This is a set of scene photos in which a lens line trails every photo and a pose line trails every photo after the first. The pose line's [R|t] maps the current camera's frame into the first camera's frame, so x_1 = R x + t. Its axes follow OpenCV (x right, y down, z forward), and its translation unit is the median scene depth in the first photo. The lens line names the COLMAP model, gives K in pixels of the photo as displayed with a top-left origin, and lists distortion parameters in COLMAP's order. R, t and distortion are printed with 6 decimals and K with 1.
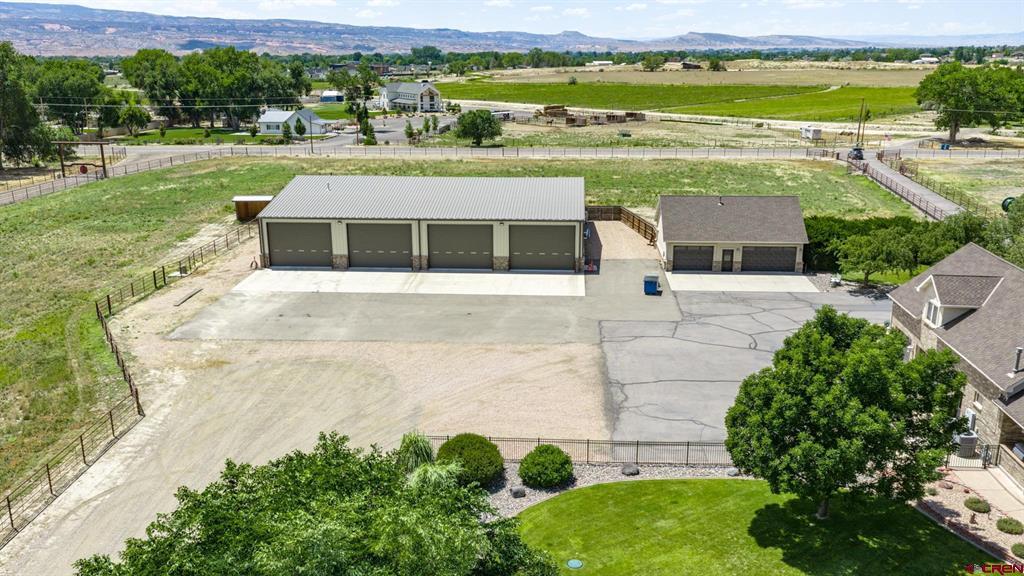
lens RADIAL K [[853.3, 0, 512.0], [0, 853.3, 288.0], [0, 0, 1]] dist [0.035866, -0.072221]
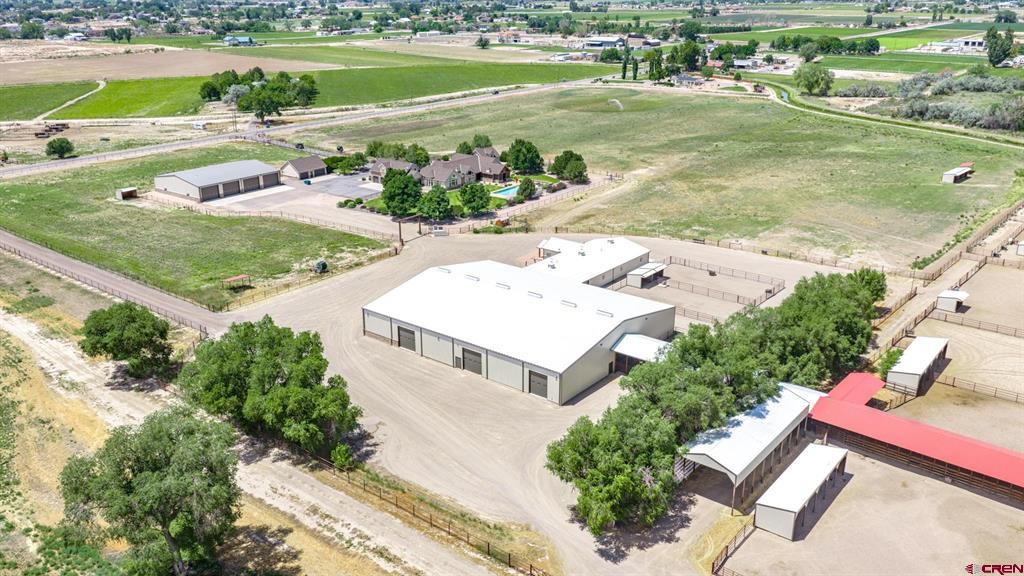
lens RADIAL K [[853.3, 0, 512.0], [0, 853.3, 288.0], [0, 0, 1]] dist [0.035866, -0.072221]
pose [[0.557078, -0.276114, 0.783214, -0.859694], [0.225808, 0.957939, 0.177100, -0.008165], [-0.799171, 0.078198, 0.595996, -0.698471]]
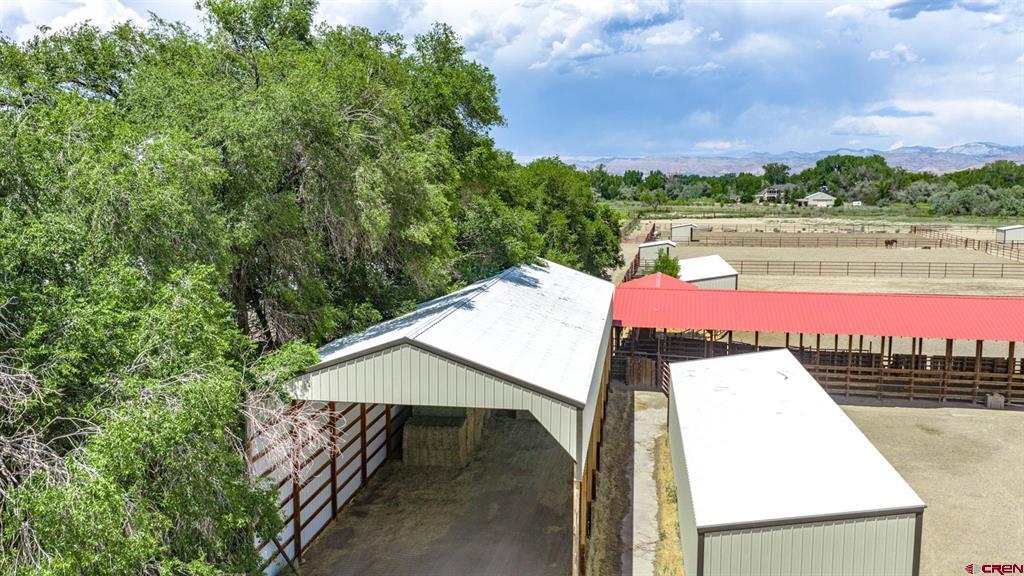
lens RADIAL K [[853.3, 0, 512.0], [0, 853.3, 288.0], [0, 0, 1]] dist [0.035866, -0.072221]
pose [[0.058881, -0.111959, 0.991967, -0.519556], [0.265946, 0.959538, 0.092513, 0.191418], [-0.962188, 0.258362, 0.086274, -0.500434]]
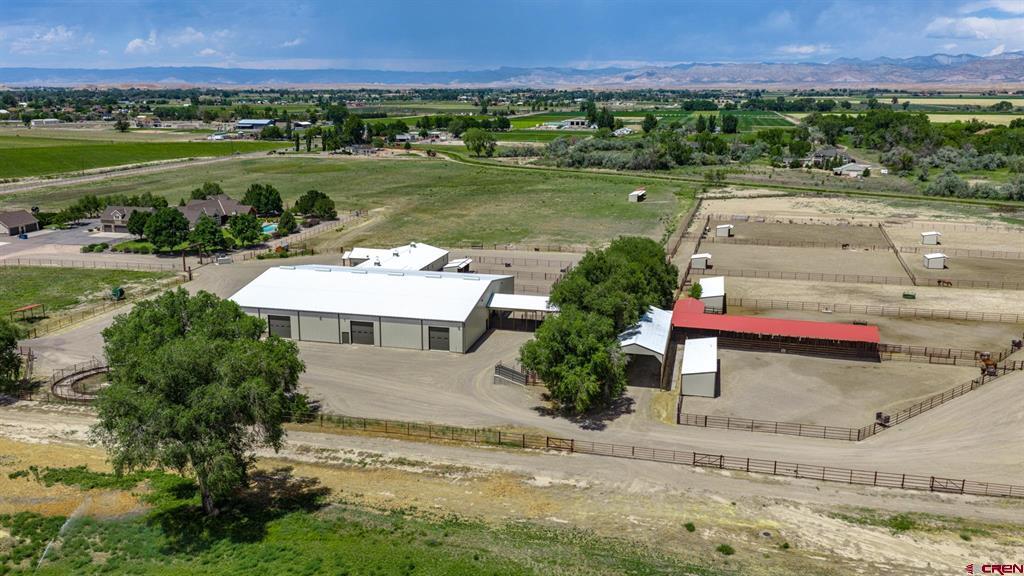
lens RADIAL K [[853.3, 0, 512.0], [0, 853.3, 288.0], [0, 0, 1]] dist [0.035866, -0.072221]
pose [[0.143571, -0.215299, 0.965937, -1.015235], [0.260649, 0.949813, 0.172964, 0.037592], [-0.954699, 0.226938, 0.192484, -0.521295]]
